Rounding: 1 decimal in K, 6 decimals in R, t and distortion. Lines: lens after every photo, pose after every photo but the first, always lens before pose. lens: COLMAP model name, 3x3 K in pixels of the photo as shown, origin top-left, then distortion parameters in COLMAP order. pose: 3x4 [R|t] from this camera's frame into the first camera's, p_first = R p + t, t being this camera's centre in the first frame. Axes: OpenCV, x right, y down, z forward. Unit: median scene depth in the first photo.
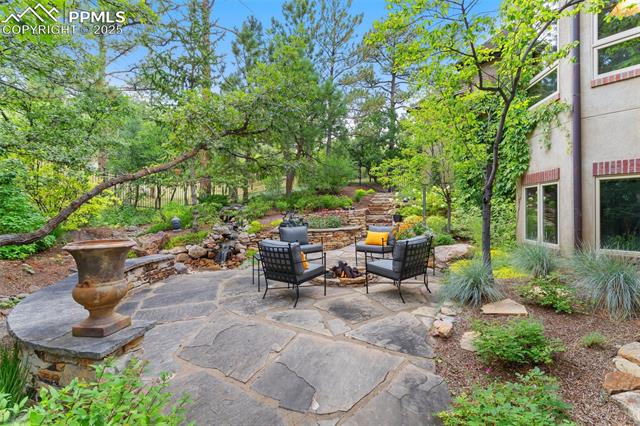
lens RADIAL K [[301.1, 0, 319.9], [0, 301.1, 209.9], [0, 0, 1]] dist [0.001631, 0.000422]
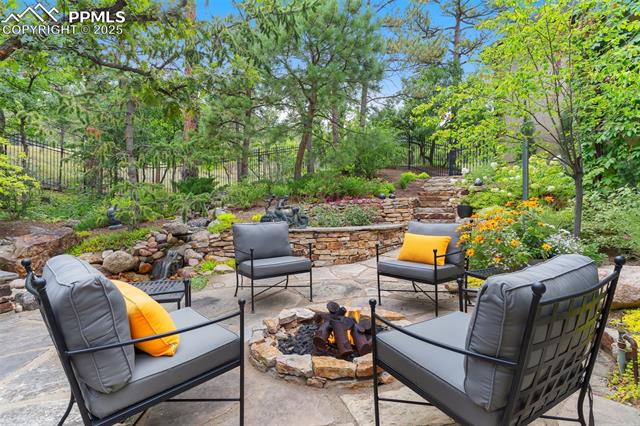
lens RADIAL K [[321.5, 0, 320.0], [0, 321.5, 213.0], [0, 0, 1]] dist [-0.009107, -0.000055]
pose [[0.987514, 0.005099, -0.157451, 0.075366], [-0.002009, 0.999802, 0.019779, 0.020243], [0.157521, -0.019216, 0.987329, 0.332569]]
